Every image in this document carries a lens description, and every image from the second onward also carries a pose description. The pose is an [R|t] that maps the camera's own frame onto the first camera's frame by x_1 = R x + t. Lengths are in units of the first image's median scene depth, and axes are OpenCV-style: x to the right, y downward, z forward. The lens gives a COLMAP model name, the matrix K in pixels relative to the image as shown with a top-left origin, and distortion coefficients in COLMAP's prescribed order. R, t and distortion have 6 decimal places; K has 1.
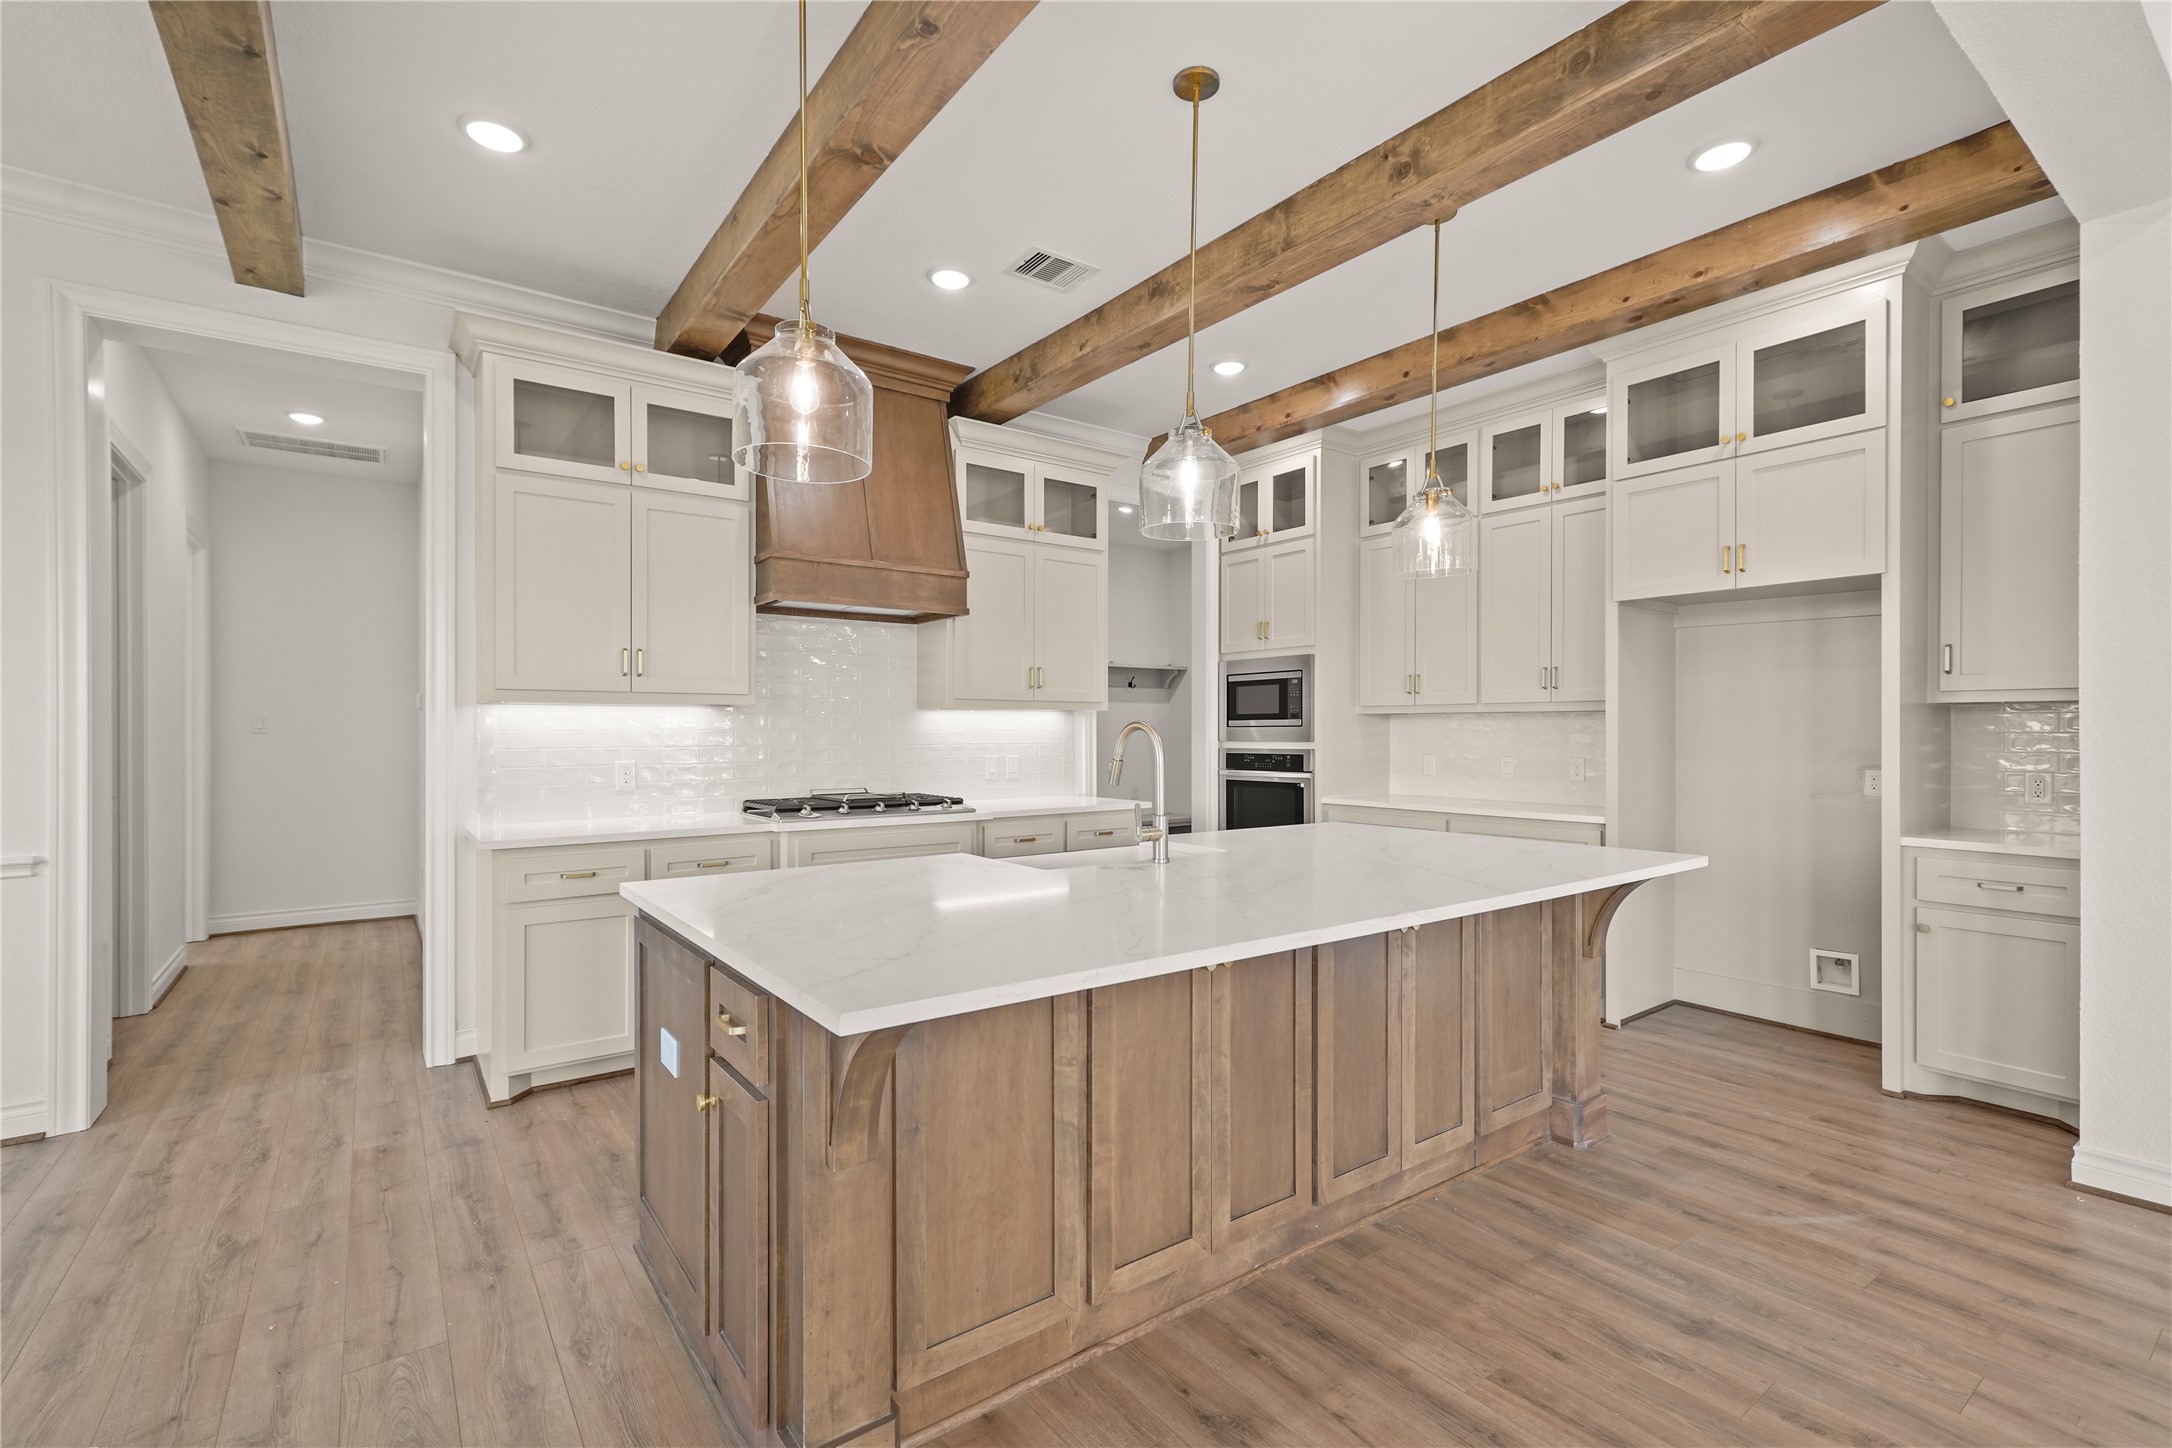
lens RADIAL K [[970.1, 0, 1086.0], [0, 970.1, 724.0], [0, 0, 1]] dist [0.003624, 0.000438]
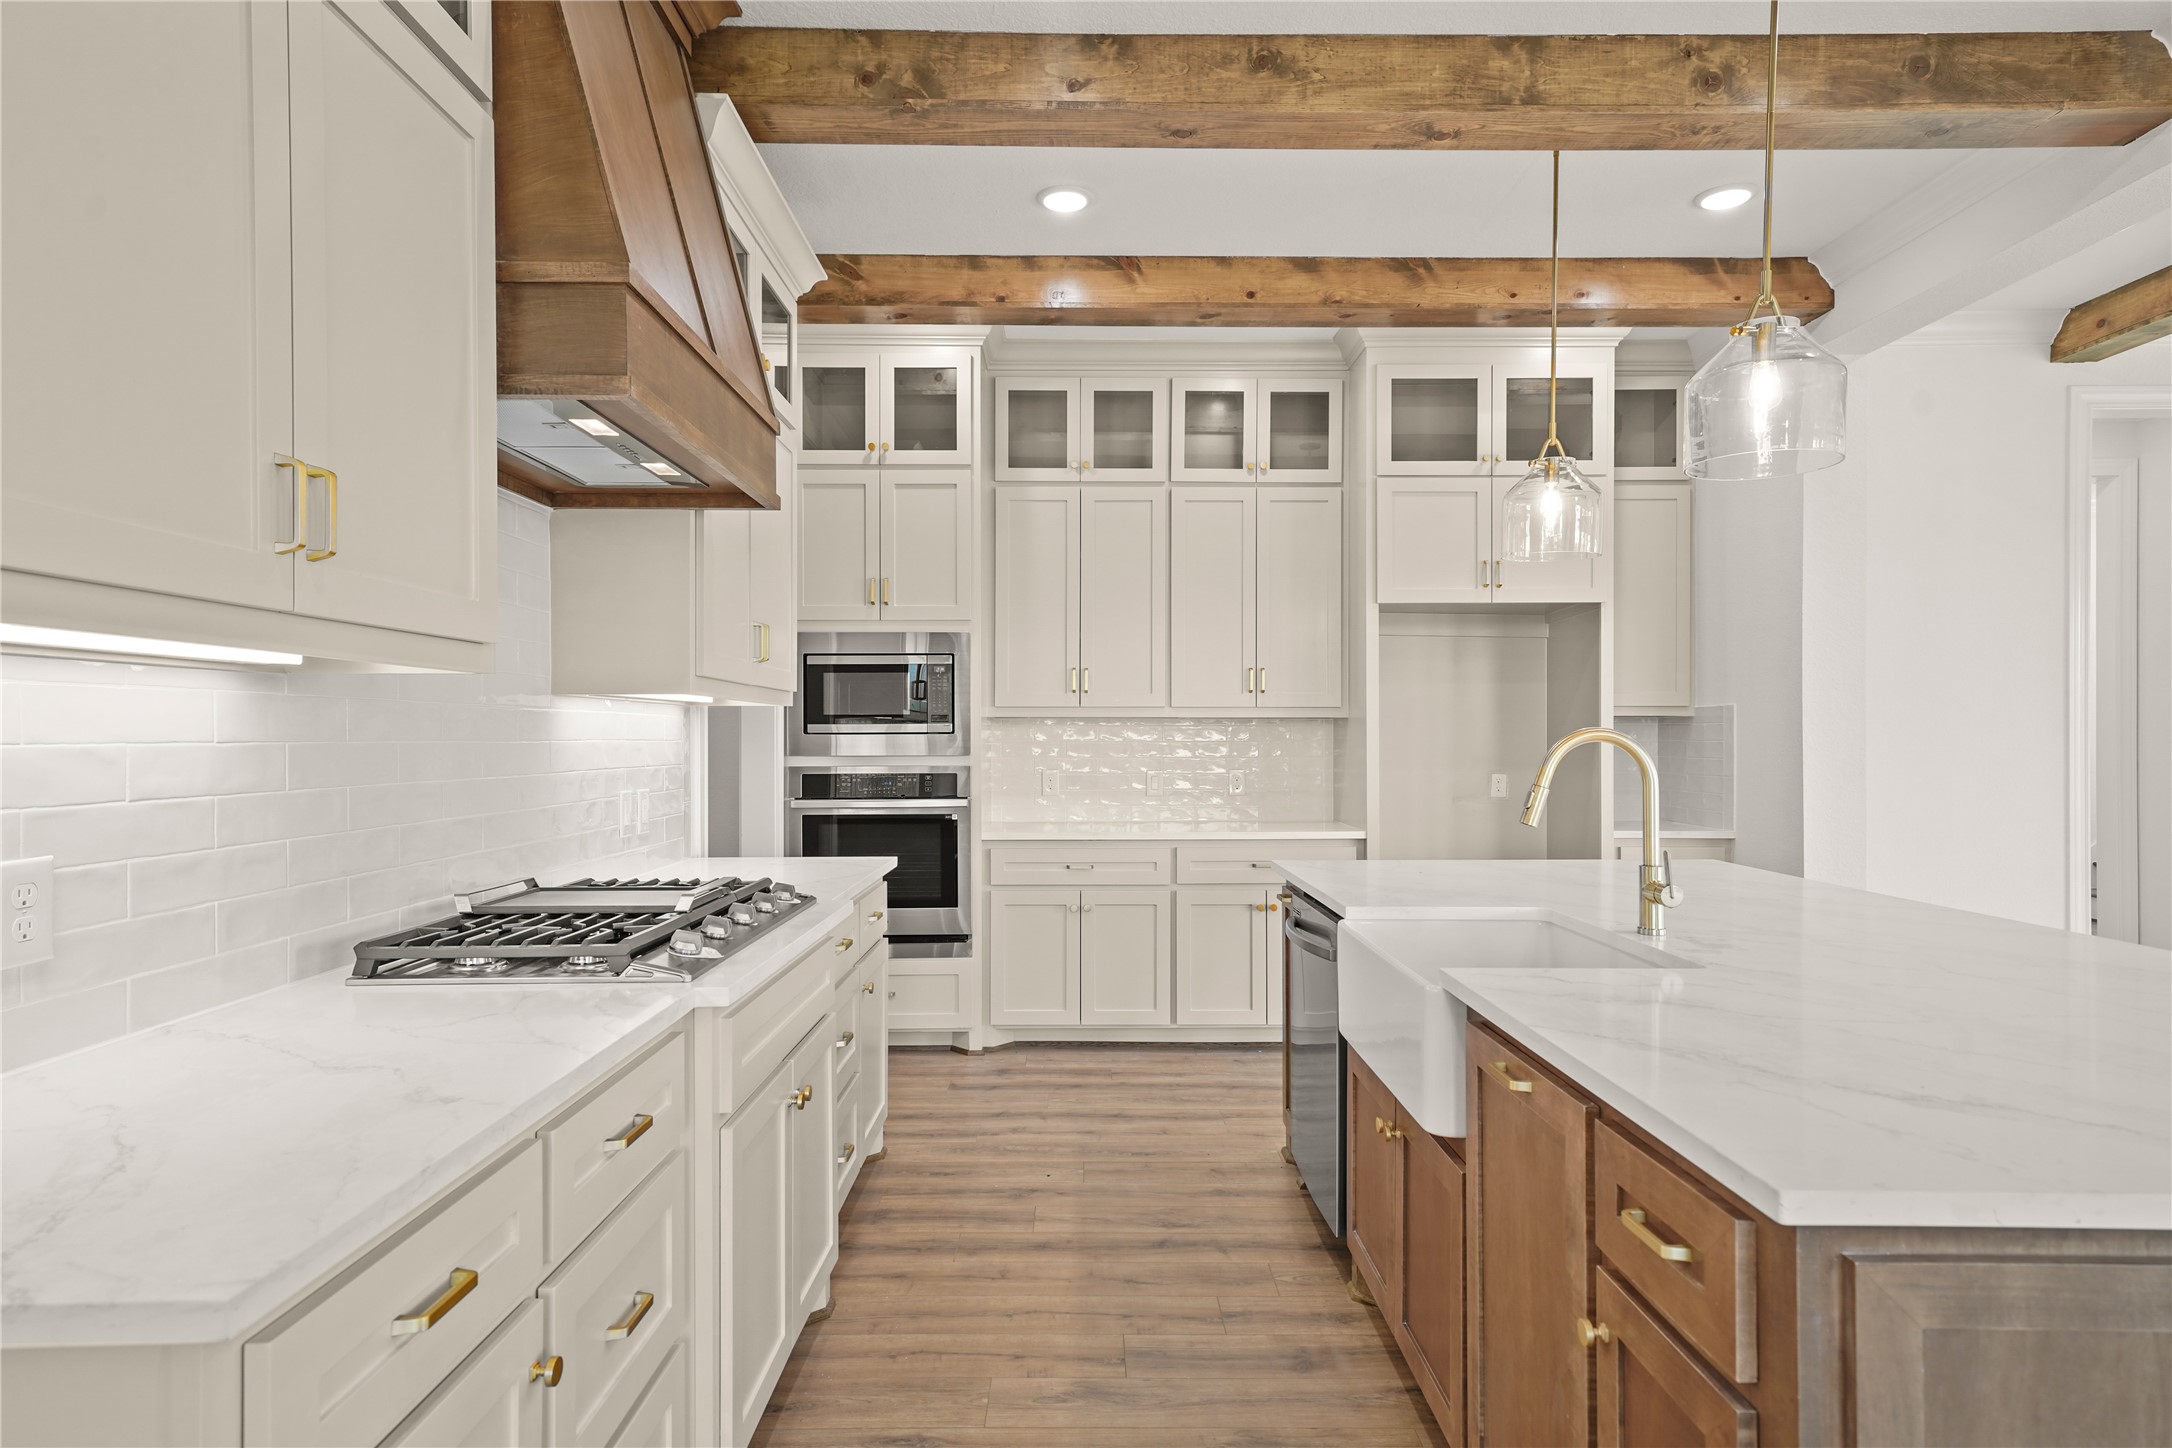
lens RADIAL K [[1186.2, 0, 1089.5], [0, 1186.2, 731.5], [0, 0, 1]] dist [0.019431, 0.002379]
pose [[0.586101, 0.002823, 0.810233, -0.570432], [-0.004996, 0.999988, 0.000129, 0.000275], [-0.810222, -0.004124, 0.586108, 0.559960]]
